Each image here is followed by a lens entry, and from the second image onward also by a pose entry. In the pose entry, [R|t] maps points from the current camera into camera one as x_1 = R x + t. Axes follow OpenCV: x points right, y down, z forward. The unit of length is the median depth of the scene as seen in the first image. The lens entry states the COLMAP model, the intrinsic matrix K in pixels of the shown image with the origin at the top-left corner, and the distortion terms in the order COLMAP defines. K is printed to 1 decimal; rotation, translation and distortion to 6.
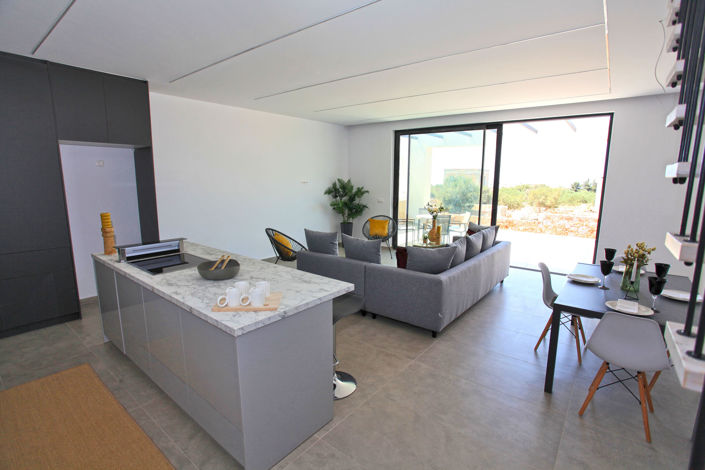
lens RADIAL K [[336.0, 0, 350.0], [0, 336.0, 234.4], [0, 0, 1]] dist [-0.069702, 0.021180]
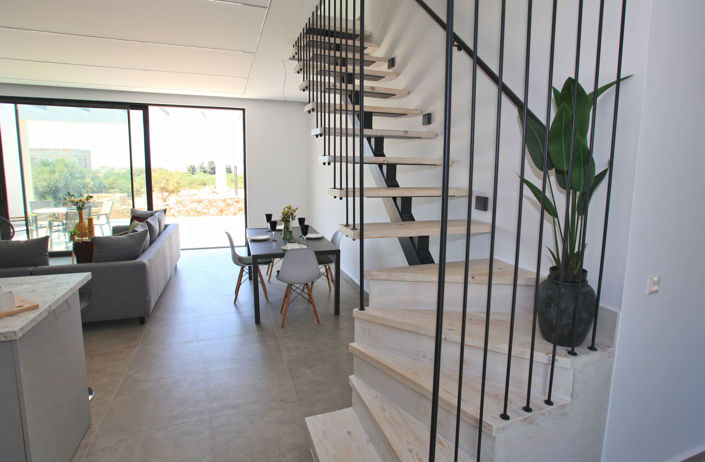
lens RADIAL K [[386.9, 0, 350.4], [0, 386.9, 204.8], [0, 0, 1]] dist [-0.003156, -0.000080]
pose [[0.543697, -0.084217, 0.835046, -0.225328], [0.130666, 0.991314, 0.014901, 0.017420], [-0.829048, 0.101010, 0.549979, -0.110660]]
